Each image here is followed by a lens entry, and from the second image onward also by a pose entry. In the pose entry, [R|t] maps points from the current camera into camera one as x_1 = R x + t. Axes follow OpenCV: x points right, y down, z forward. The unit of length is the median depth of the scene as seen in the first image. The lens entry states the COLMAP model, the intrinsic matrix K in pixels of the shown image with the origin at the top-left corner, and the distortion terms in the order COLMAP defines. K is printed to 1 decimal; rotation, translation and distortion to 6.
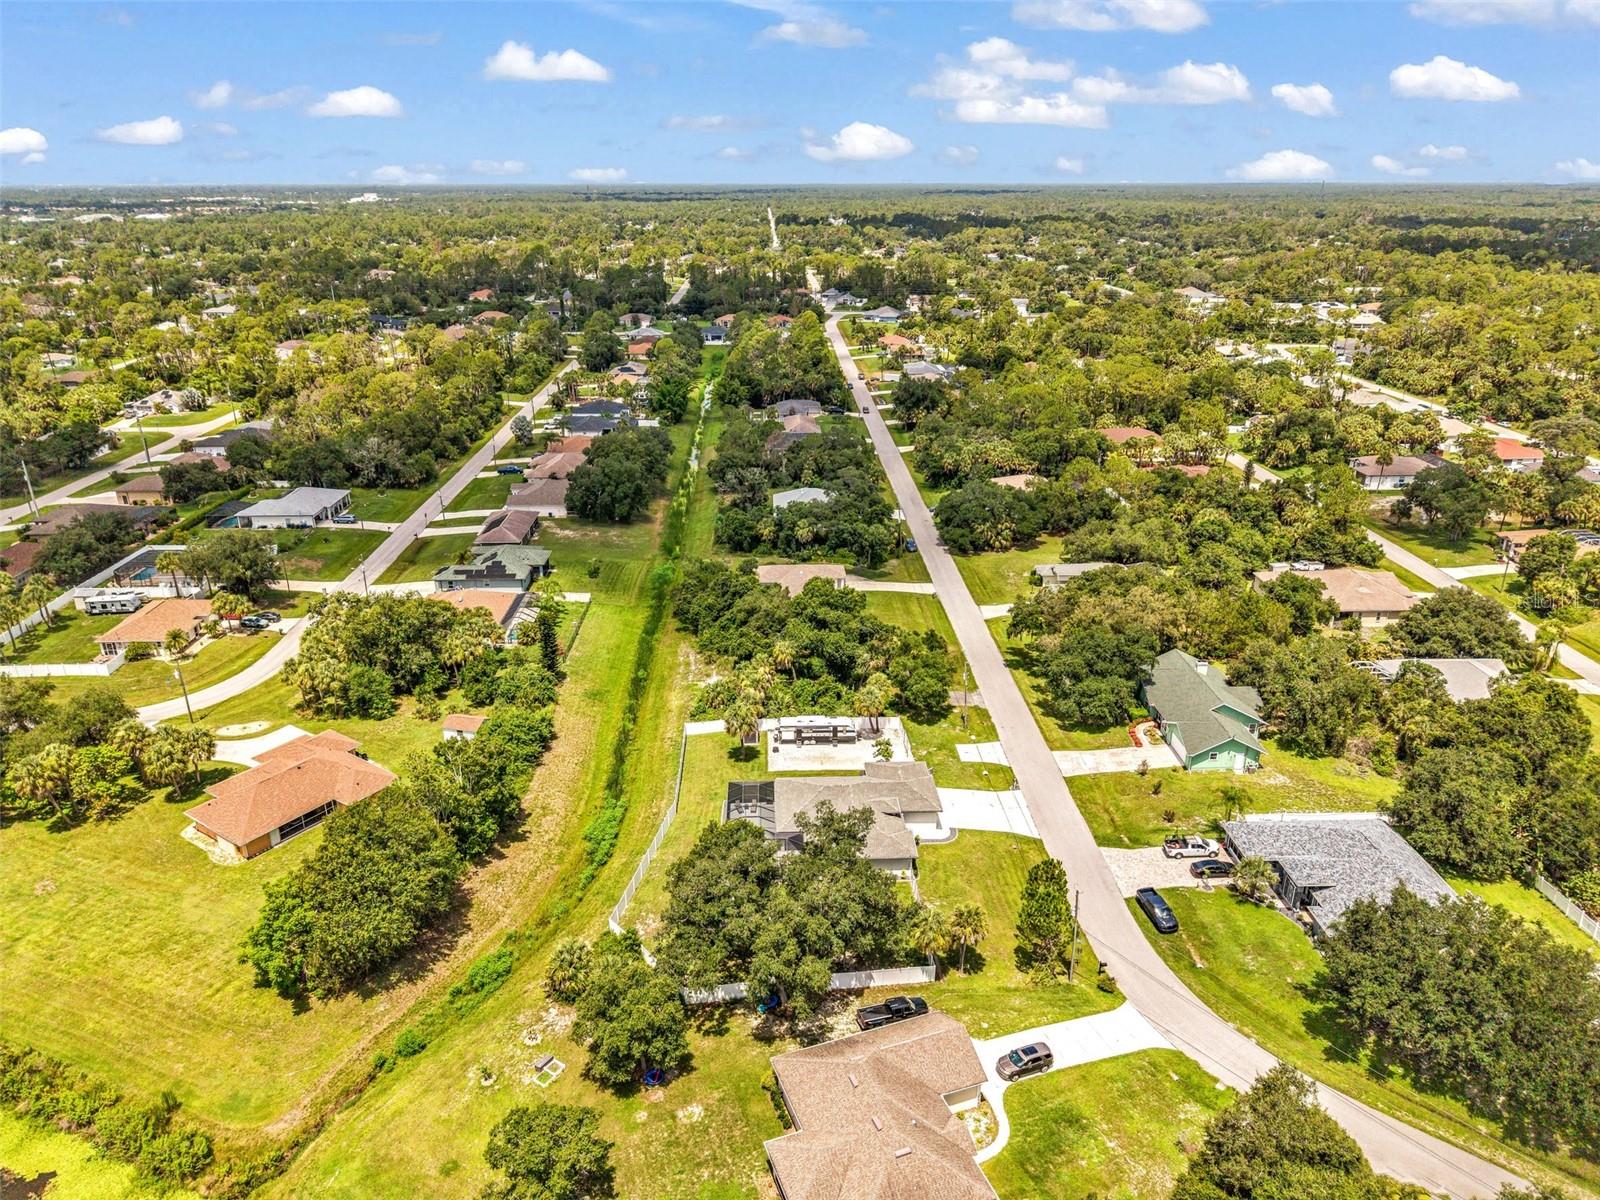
lens RADIAL K [[1065.8, 0, 800.0], [0, 1065.8, 600.0], [0, 0, 1]] dist [0.022723, 0.001497]
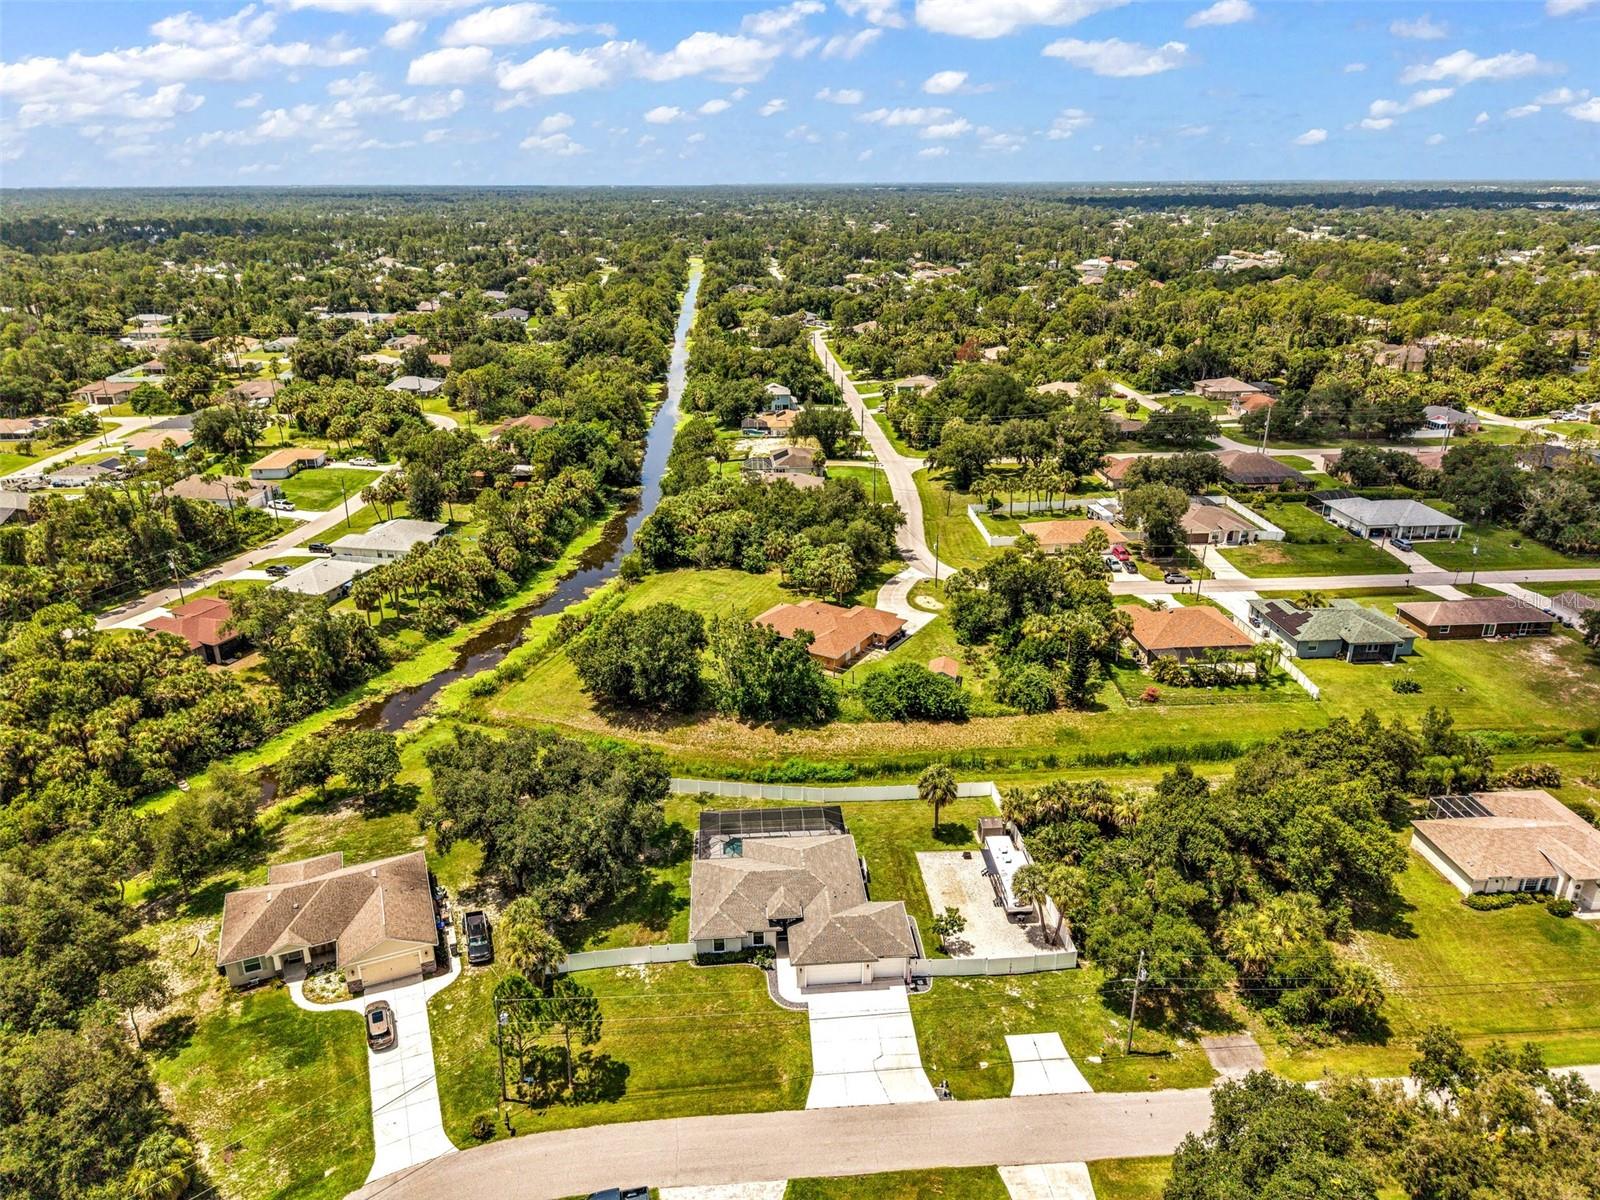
lens RADIAL K [[1065.8, 0, 800.0], [0, 1065.8, 600.0], [0, 0, 1]] dist [0.022723, 0.001497]
pose [[0.043752, 0.369149, -0.928340, 0.664256], [-0.363310, 0.871487, 0.329419, -0.252257], [0.930641, 0.322862, 0.172245, 0.703004]]
